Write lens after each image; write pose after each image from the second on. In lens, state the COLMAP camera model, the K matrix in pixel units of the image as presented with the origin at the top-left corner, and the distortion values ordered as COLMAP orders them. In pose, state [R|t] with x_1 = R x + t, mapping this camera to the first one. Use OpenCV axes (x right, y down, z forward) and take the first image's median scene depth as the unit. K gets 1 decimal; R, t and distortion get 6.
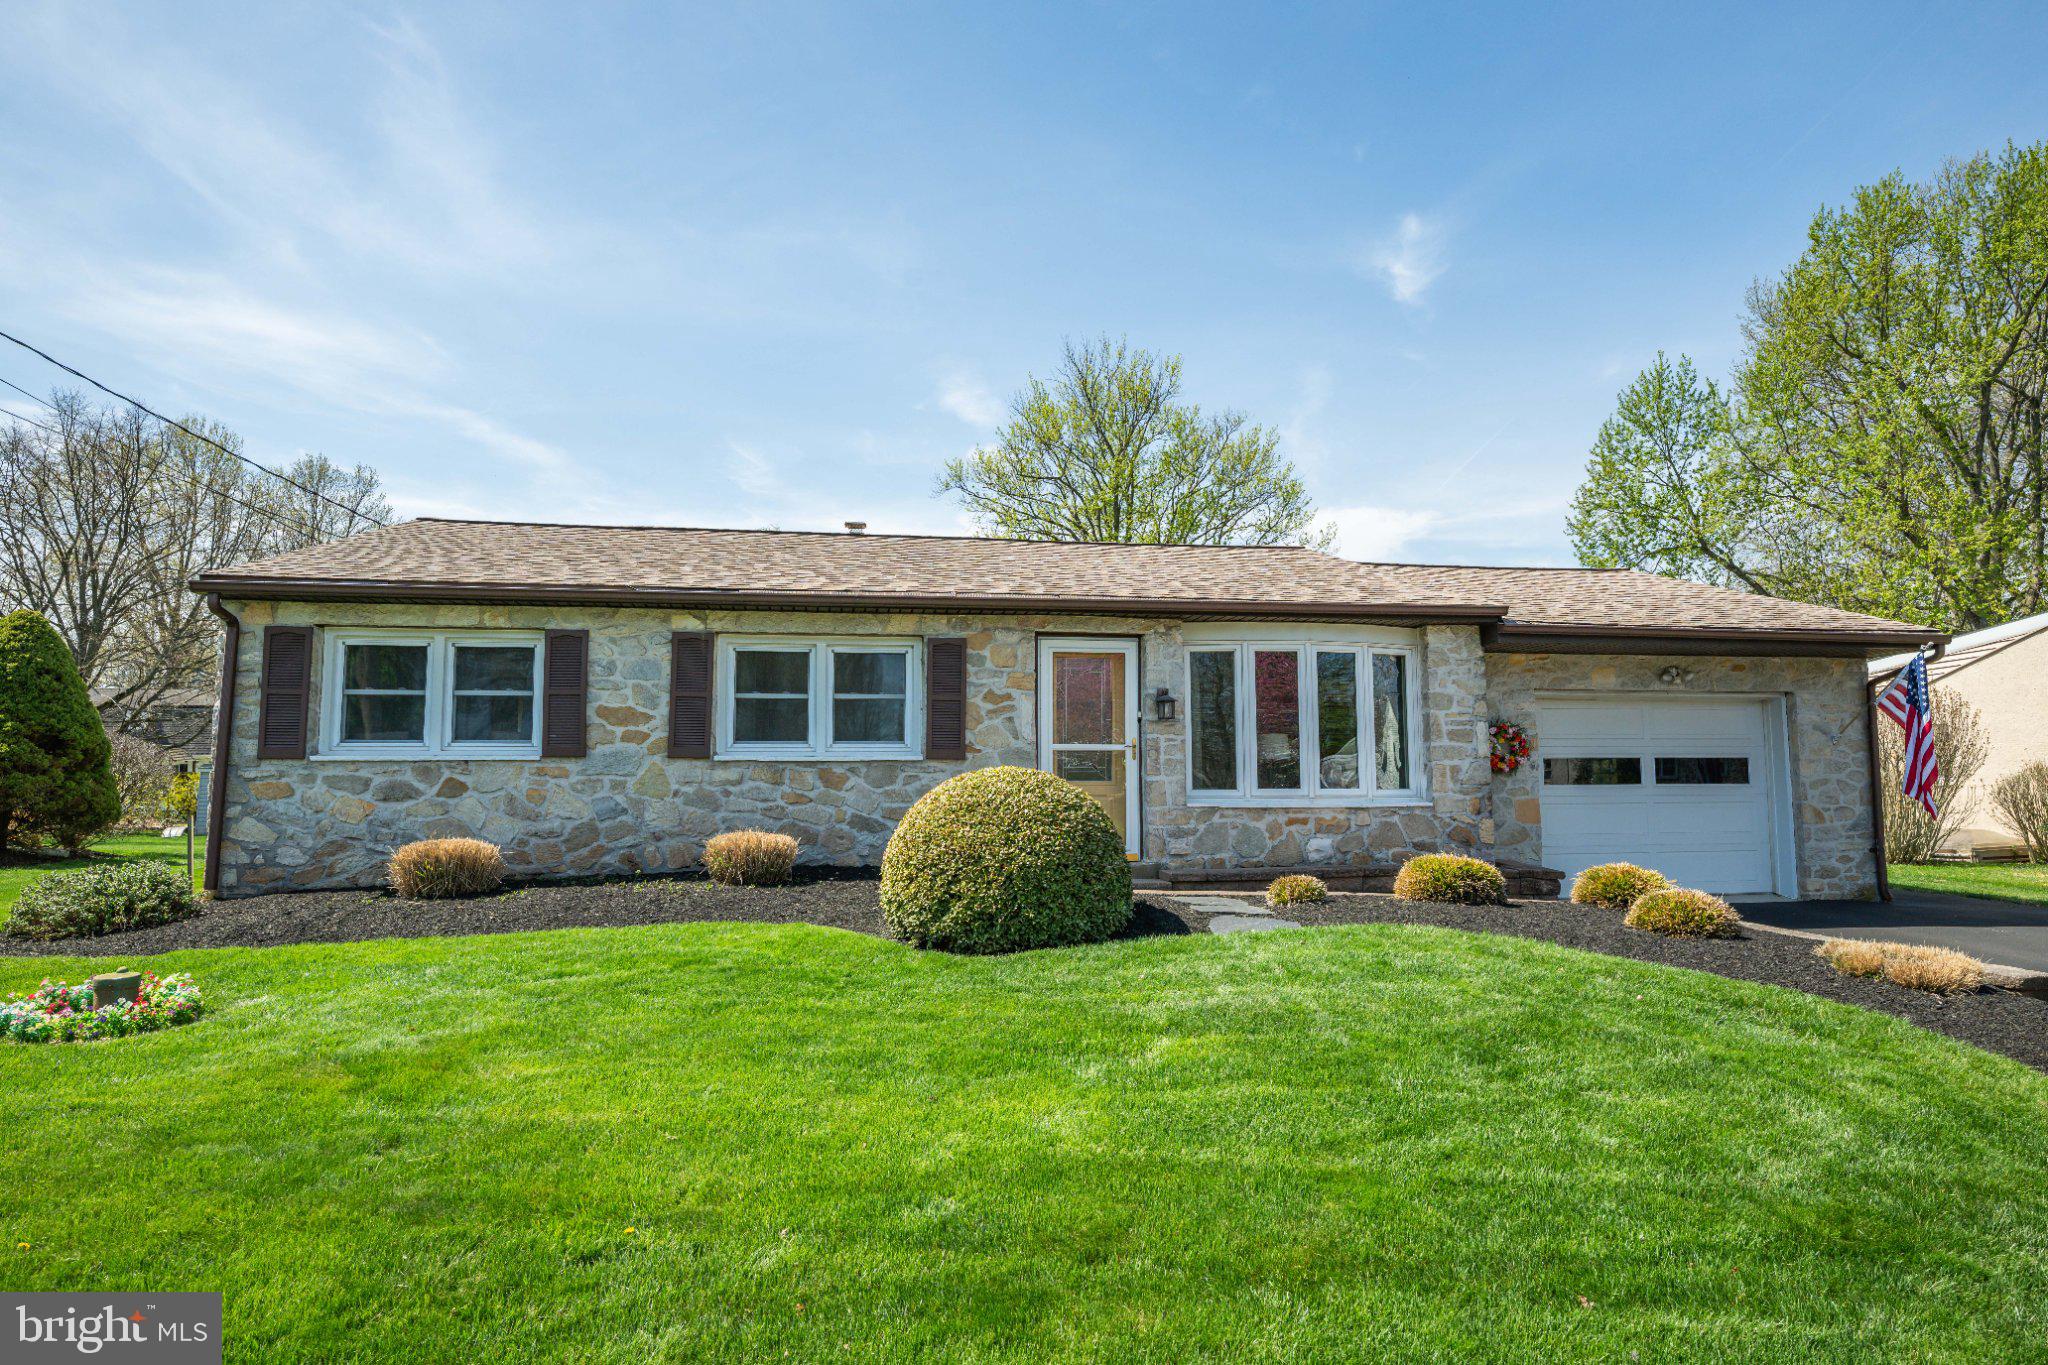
lens RADIAL K [[1066.9, 0, 1024.0], [0, 1066.9, 684.4], [0, 0, 1]] dist [-0.001995, 0.000311]
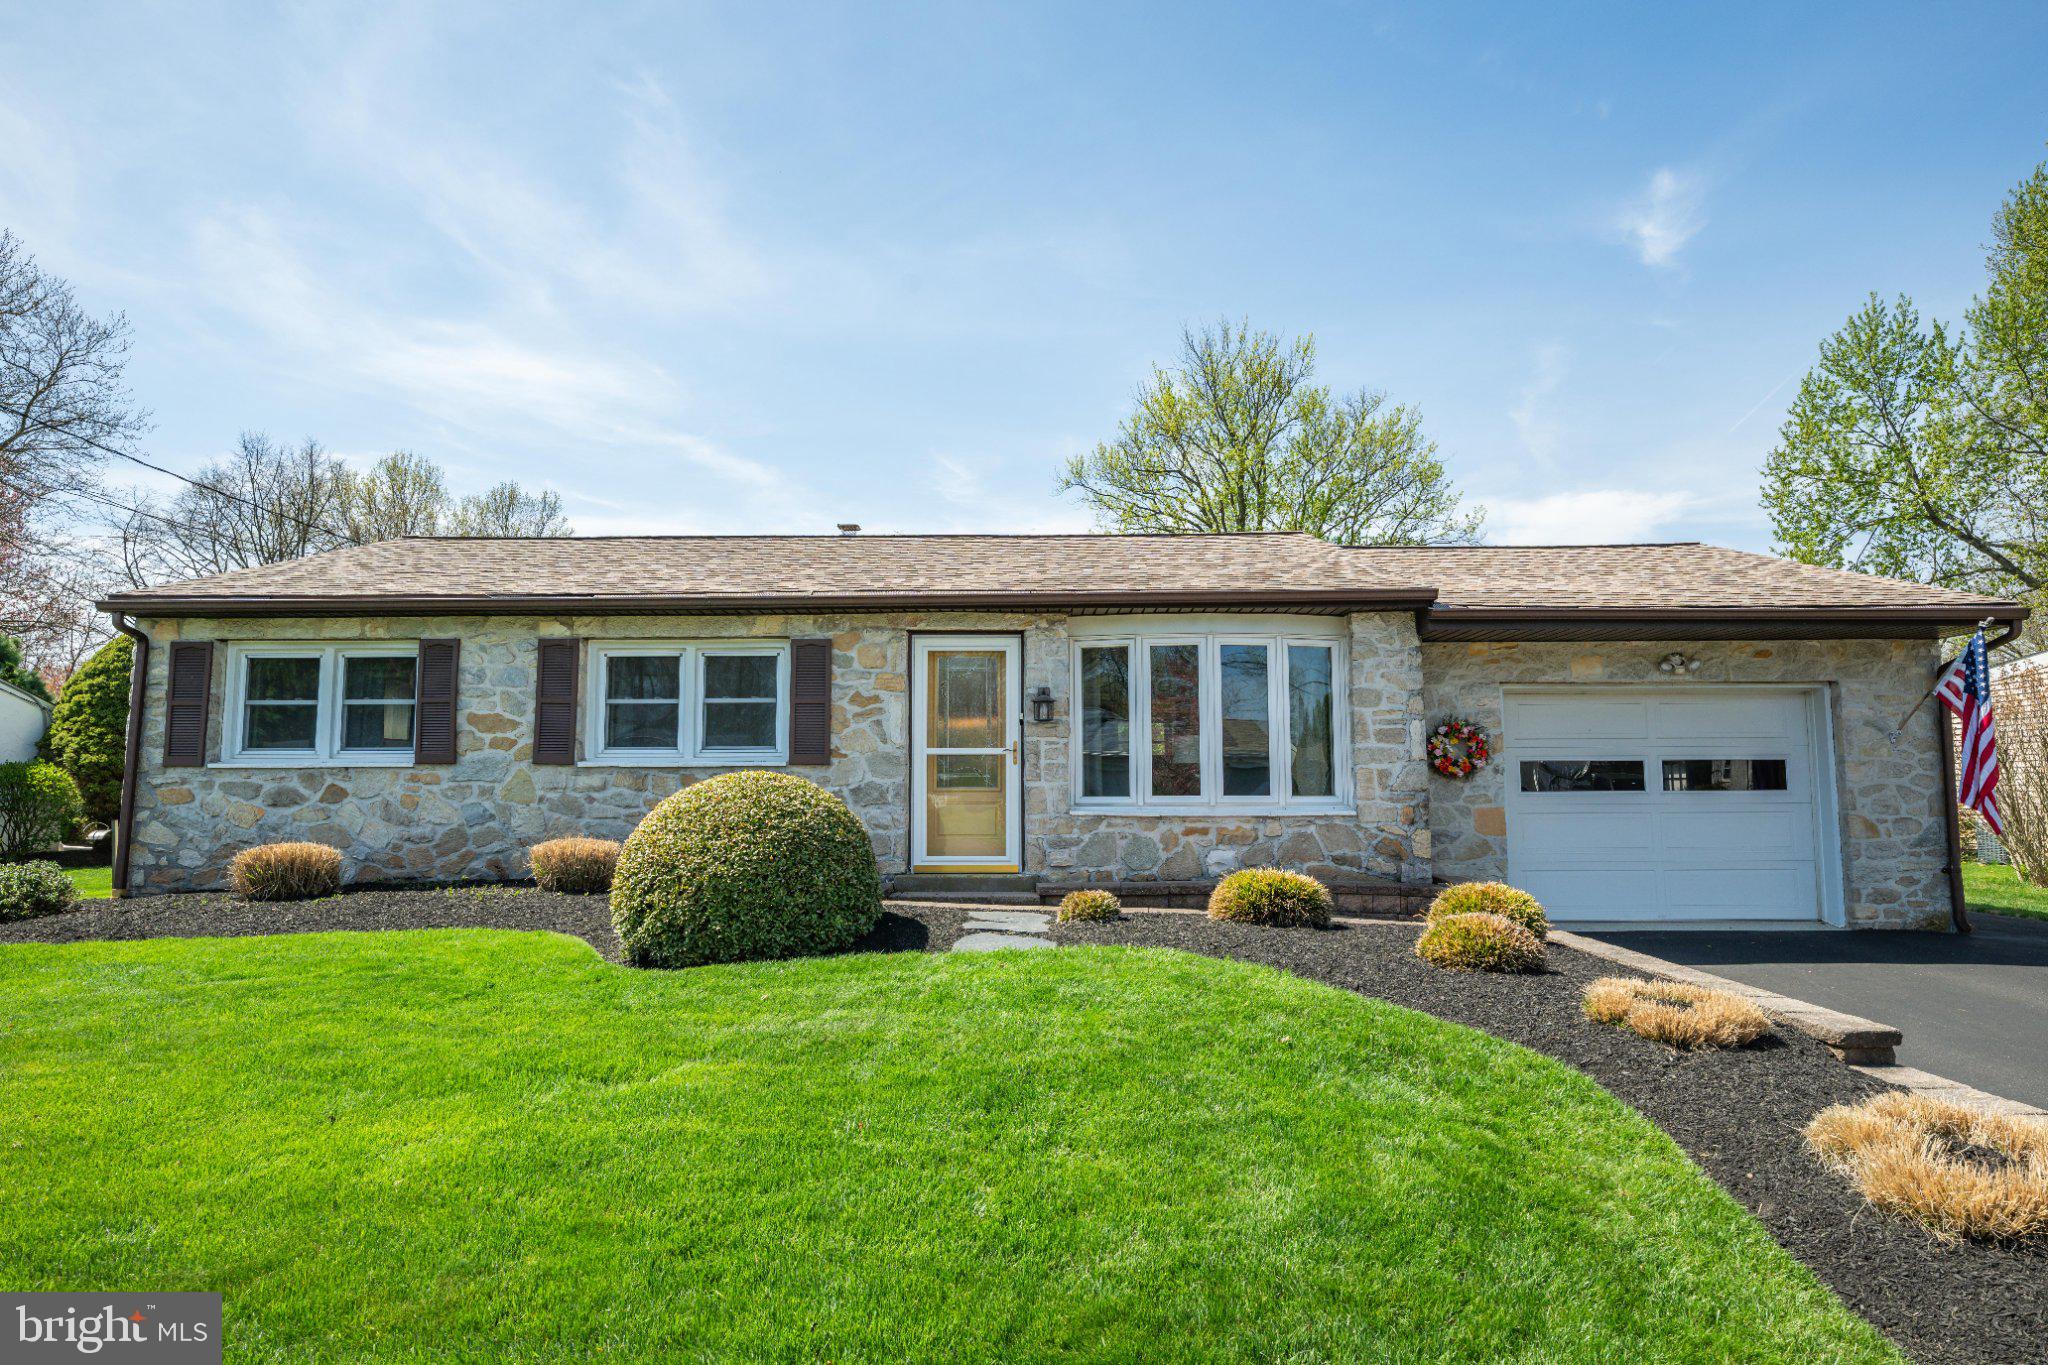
lens RADIAL K [[1096.2, 0, 1035.1], [0, 1096.2, 683.3], [0, 0, 1]] dist [-0.003015, 0.001251]
pose [[0.986679, -0.015867, -0.161905, 0.269365], [0.014917, 0.999864, -0.007077, 0.006252], [0.161995, 0.004568, 0.986781, 0.051753]]
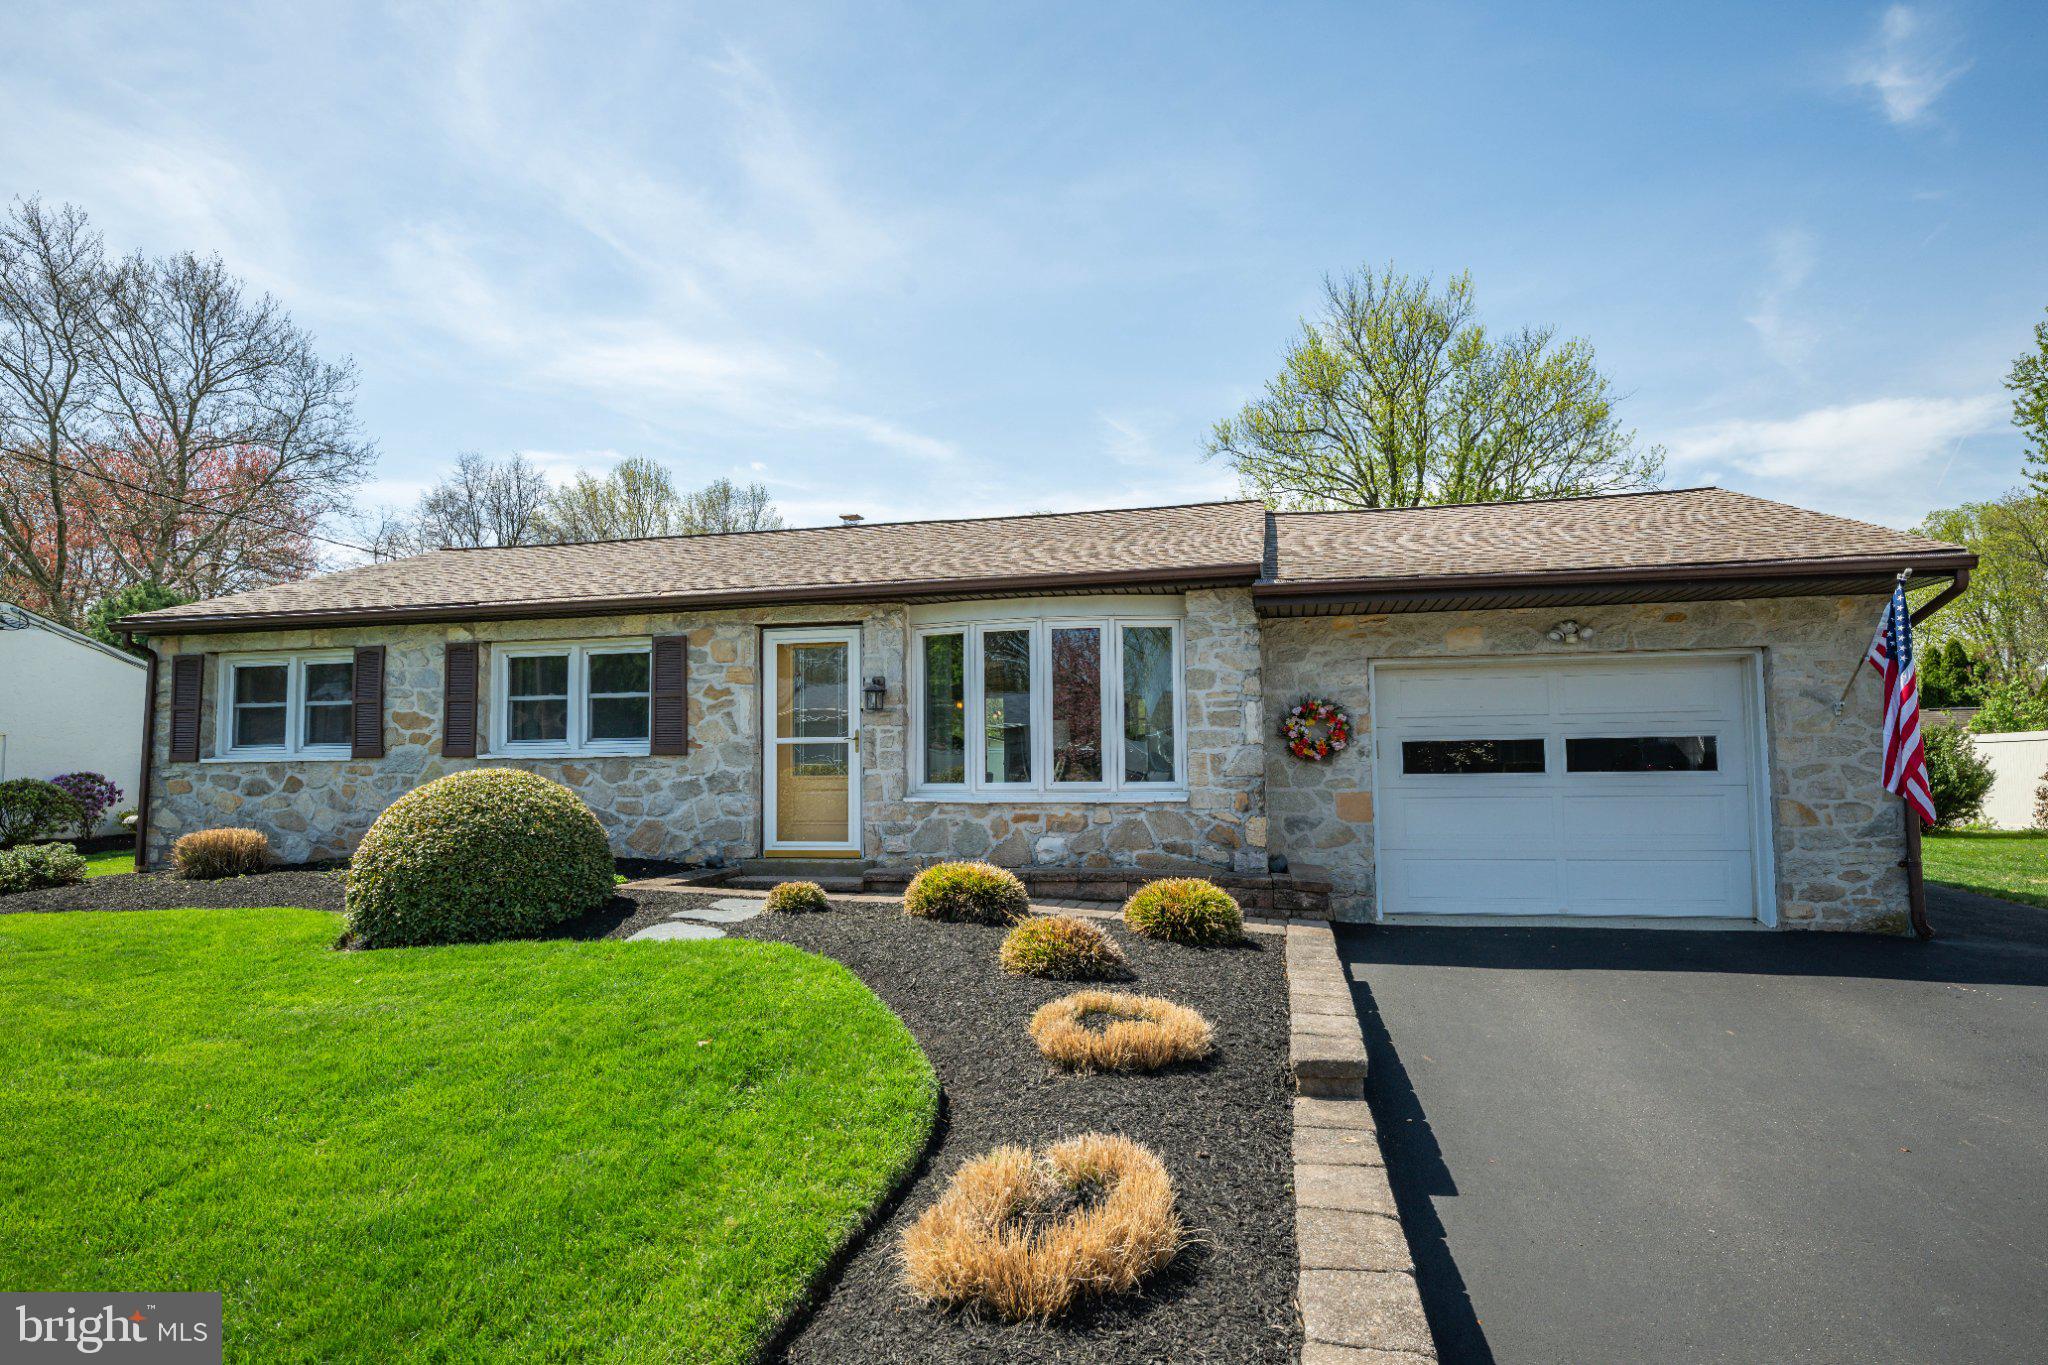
lens RADIAL K [[1096.2, 0, 1044.8], [0, 1096.2, 678.9], [0, 0, 1]] dist [-0.003015, 0.001251]
pose [[0.934331, -0.035118, -0.354673, 0.594432], [0.041895, 0.999056, 0.011445, 0.000396], [0.353936, -0.025552, 0.934920, 0.137134]]
